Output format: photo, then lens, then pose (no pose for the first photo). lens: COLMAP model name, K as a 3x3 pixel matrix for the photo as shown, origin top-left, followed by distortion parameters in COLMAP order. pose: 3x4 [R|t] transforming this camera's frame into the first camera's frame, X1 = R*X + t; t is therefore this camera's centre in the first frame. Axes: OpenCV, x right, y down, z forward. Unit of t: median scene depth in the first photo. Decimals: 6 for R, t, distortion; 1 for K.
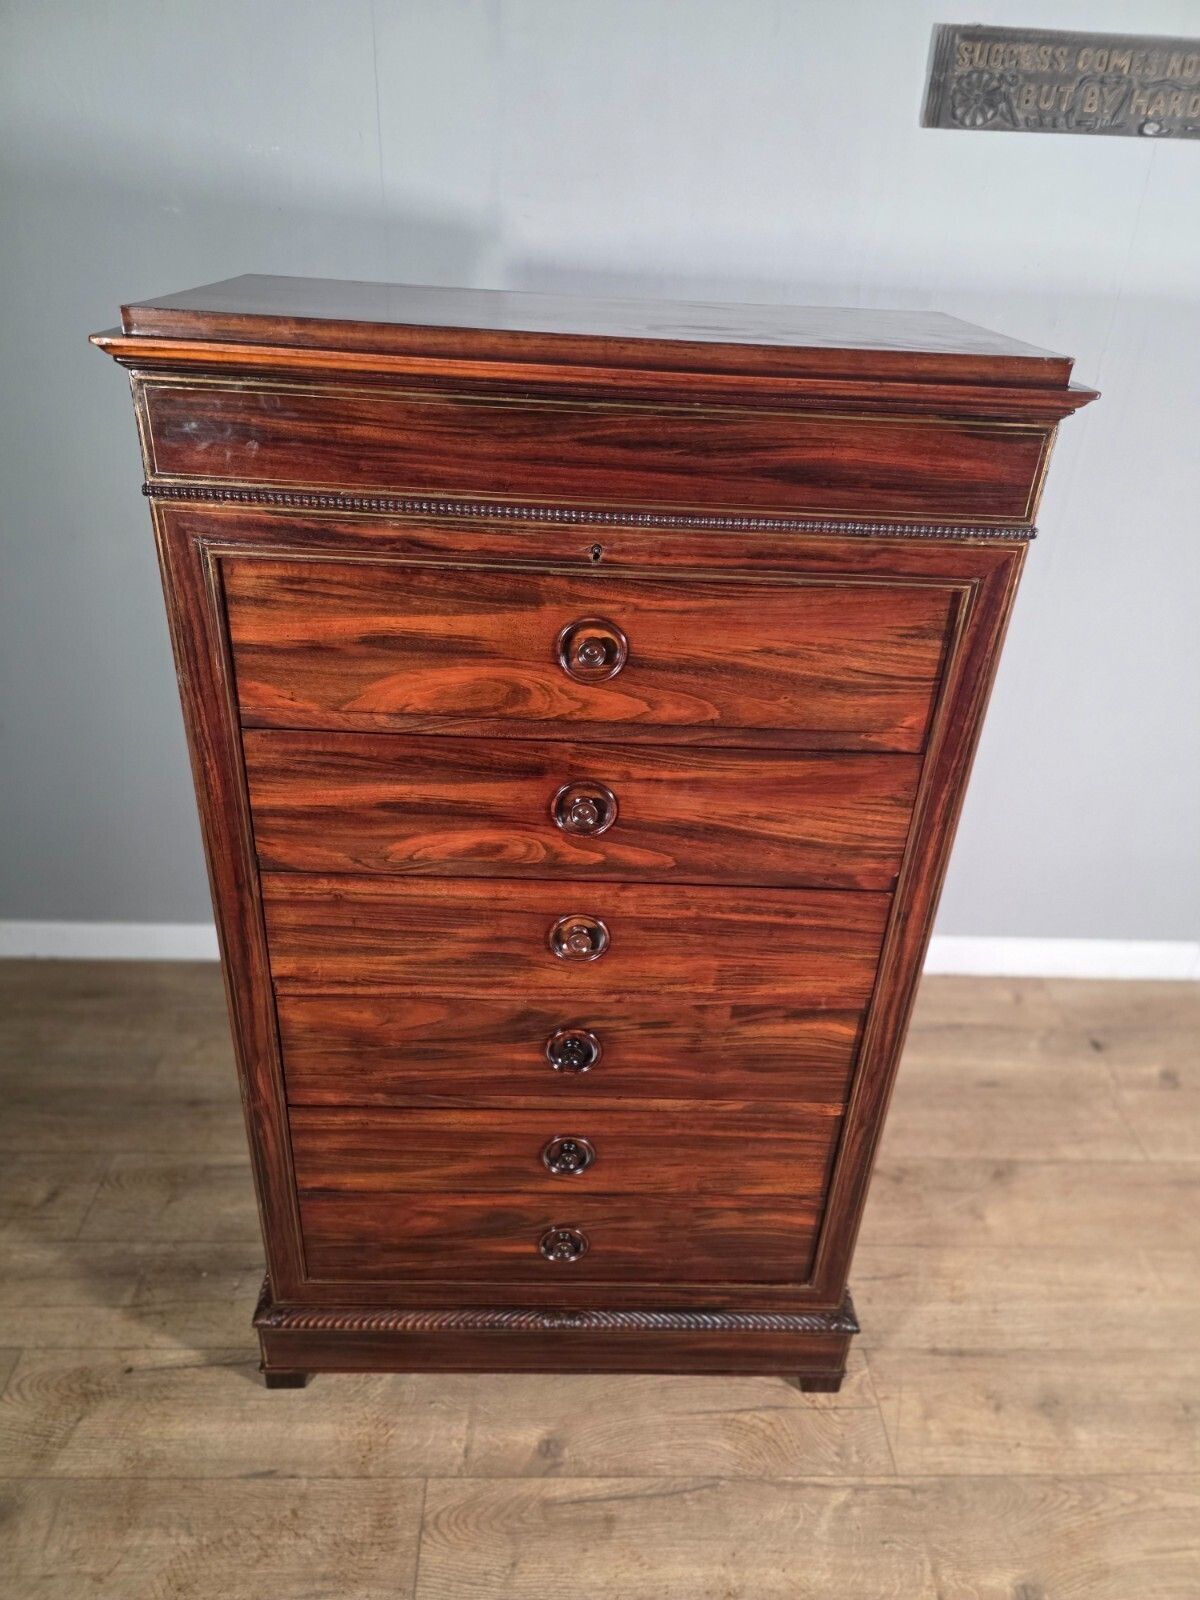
lens RADIAL K [[1072.2, 0, 607.5], [0, 1072.2, 809.9], [0, 0, 1]] dist [0.061705, -0.064913]
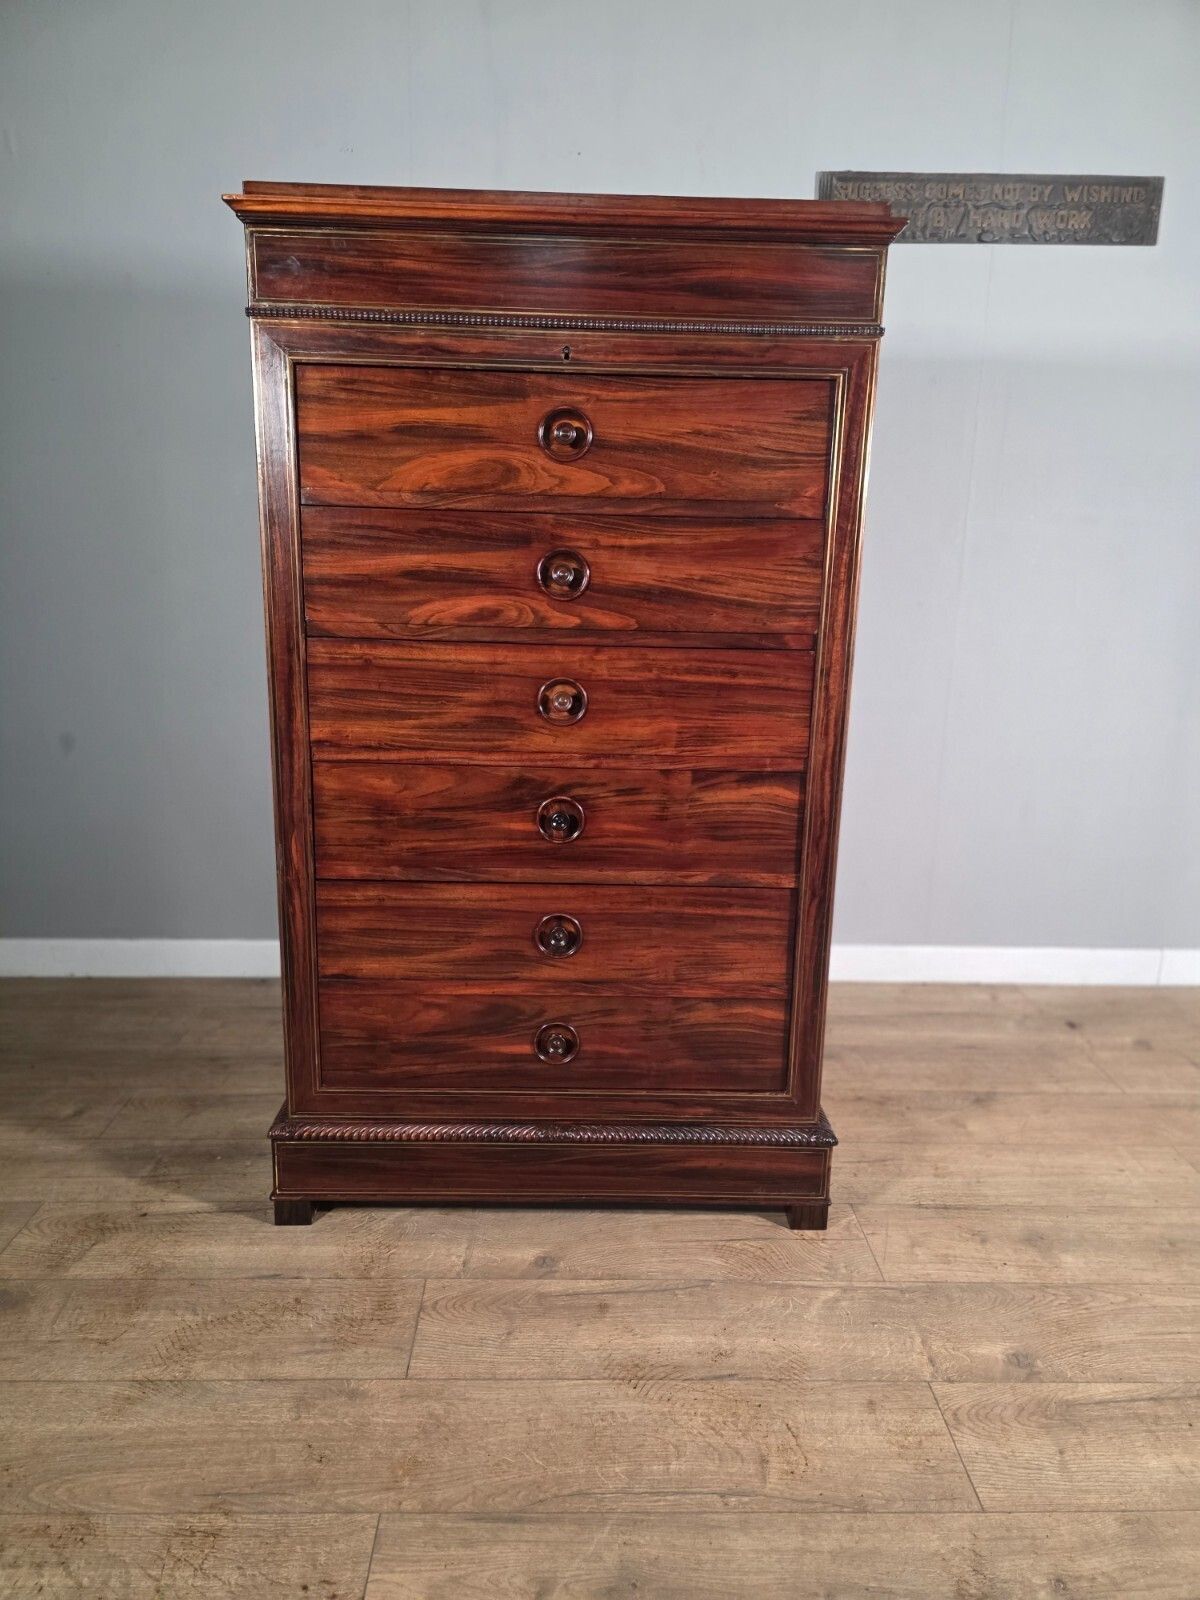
lens RADIAL K [[1068.3, 0, 600.6], [0, 1068.3, 818.2], [0, 0, 1]] dist [0.083306, -0.101380]
pose [[0.999586, -0.025860, -0.012628, 0.029472], [0.021235, 0.958942, -0.282806, 0.607066], [0.019423, 0.282421, 0.959094, -0.133720]]
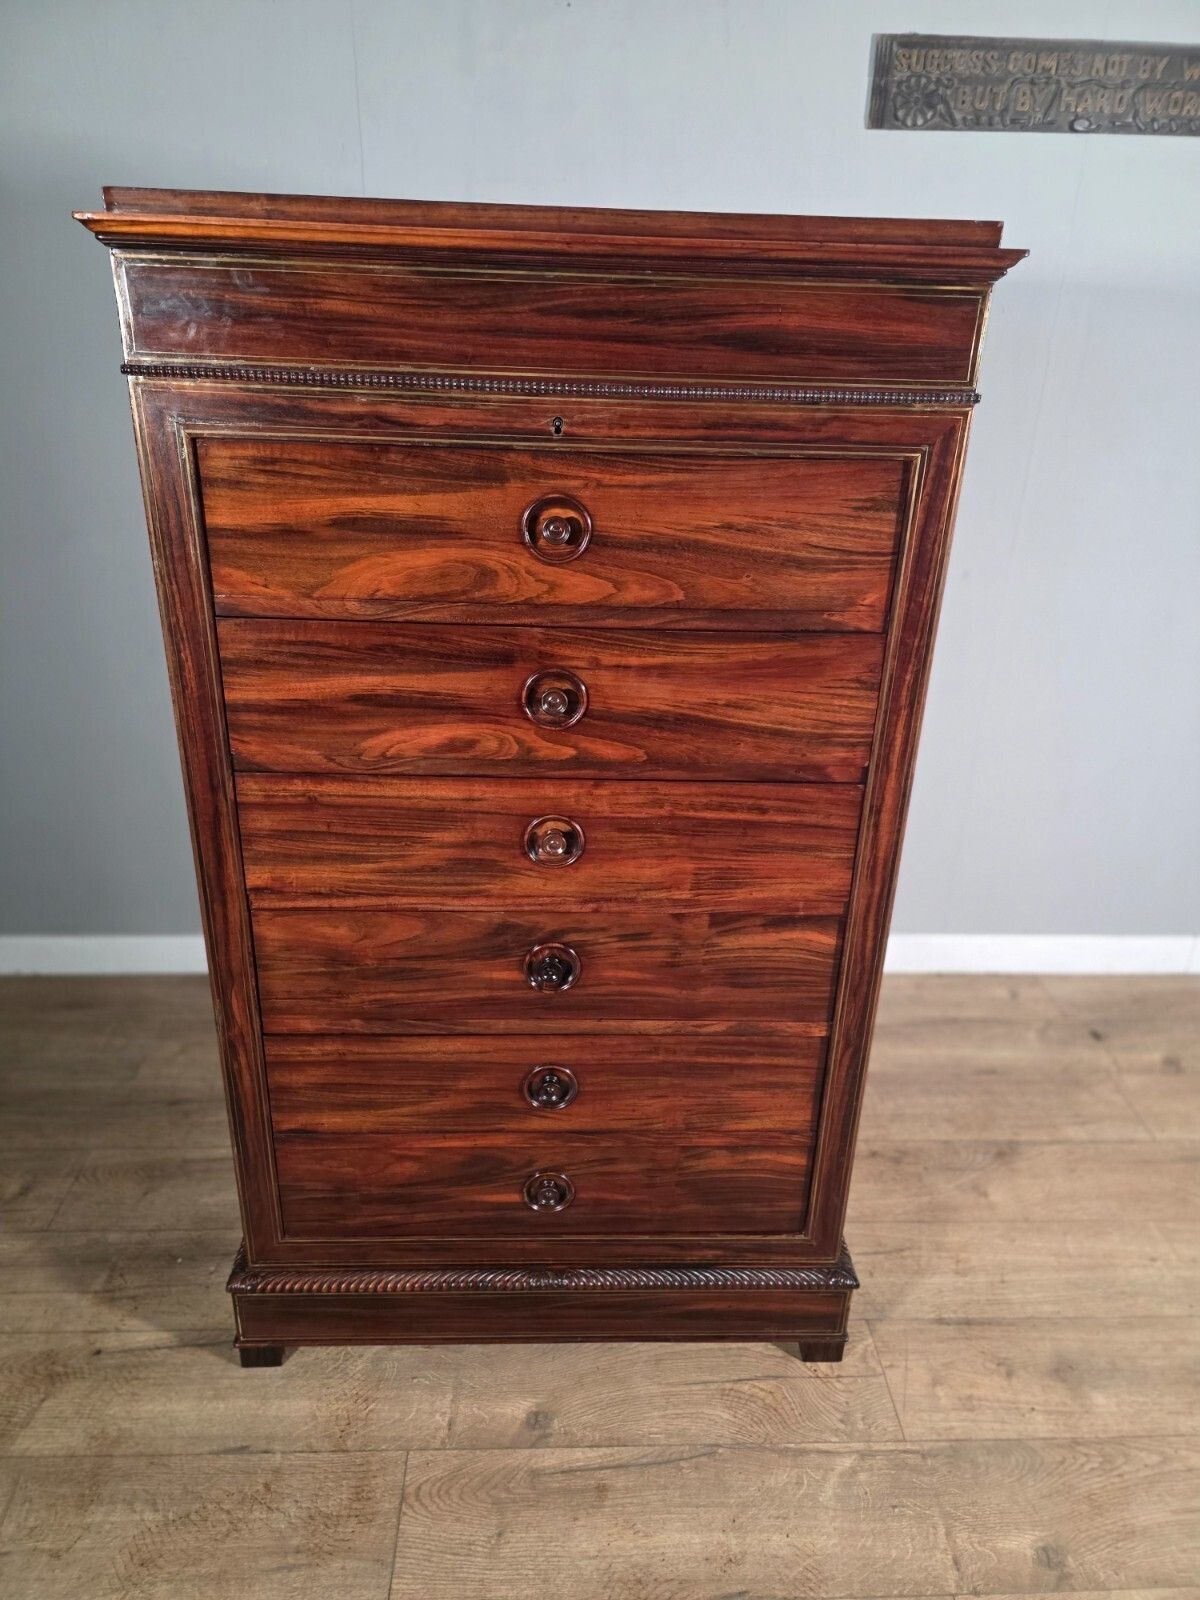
lens RADIAL K [[1070.1, 0, 605.5], [0, 1070.1, 805.4], [0, 0, 1]] dist [0.064546, -0.065988]
pose [[0.999734, -0.023069, 0.000318, 0.022539], [0.022982, 0.994542, -0.101779, 0.193610], [0.002032, 0.101759, 0.994807, 0.003313]]
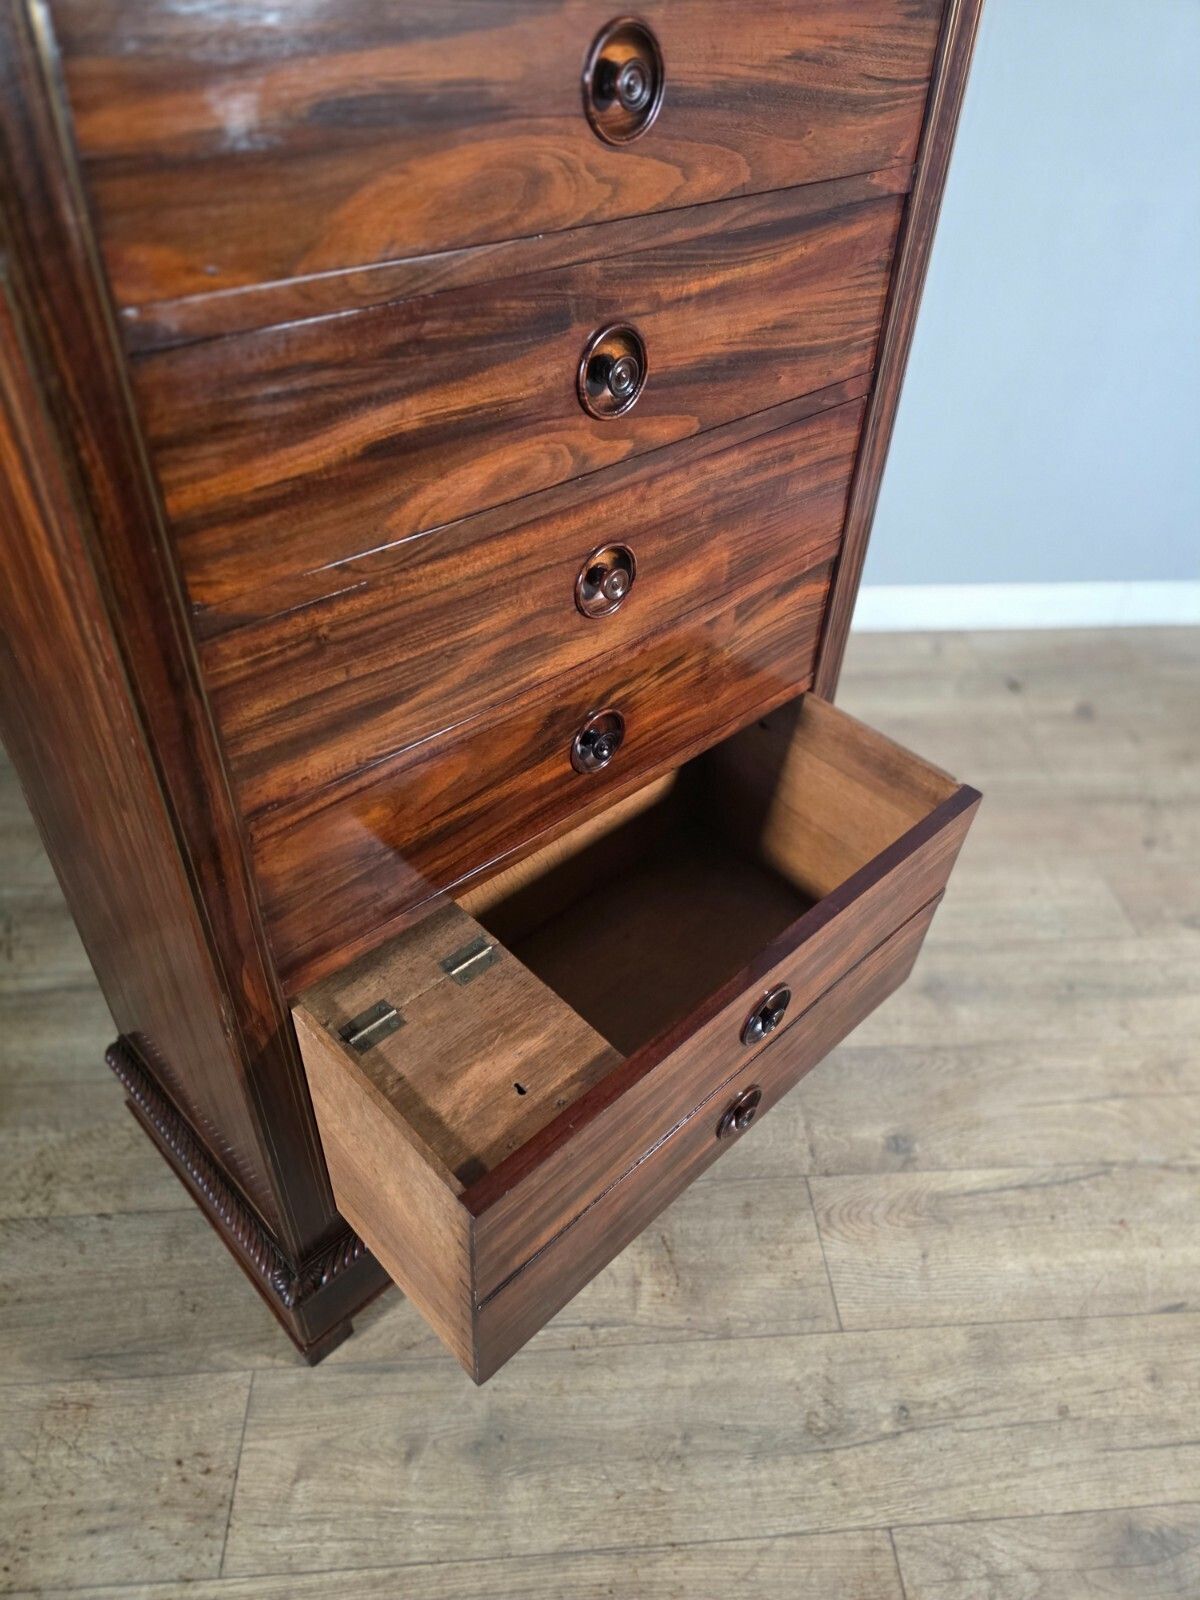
lens RADIAL K [[1086.1, 0, 615.6], [0, 1086.1, 781.7], [0, 0, 1]] dist [0.066534, -0.067667]
pose [[0.737549, -0.445870, 0.507170, -0.474534], [0.333765, 0.893578, 0.300198, 0.021999], [-0.587046, -0.052135, 0.807873, 0.393232]]
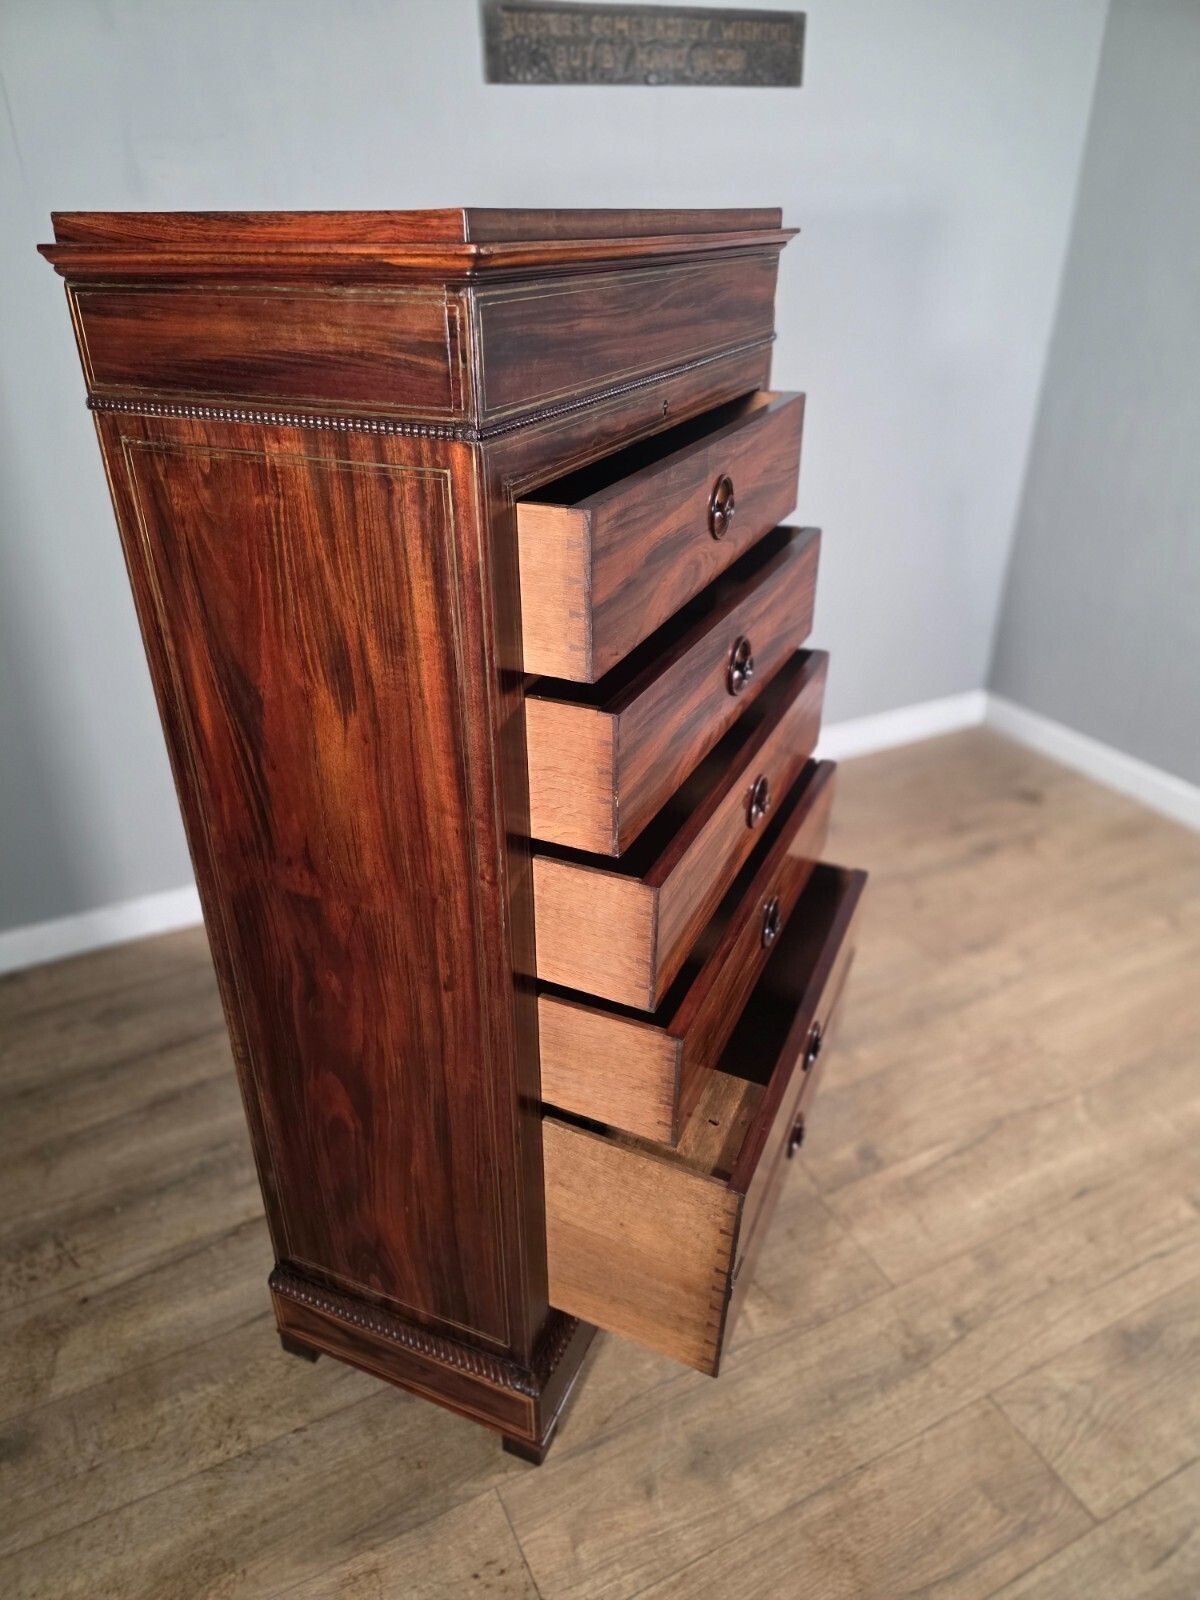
lens RADIAL K [[1073.0, 0, 601.8], [0, 1073.0, 804.9], [0, 0, 1]] dist [0.066450, -0.067110]
pose [[0.430086, -0.480724, 0.764153, -0.944103], [0.473786, 0.840696, 0.262217, -0.183678], [-0.768474, 0.249269, 0.589332, 0.402243]]
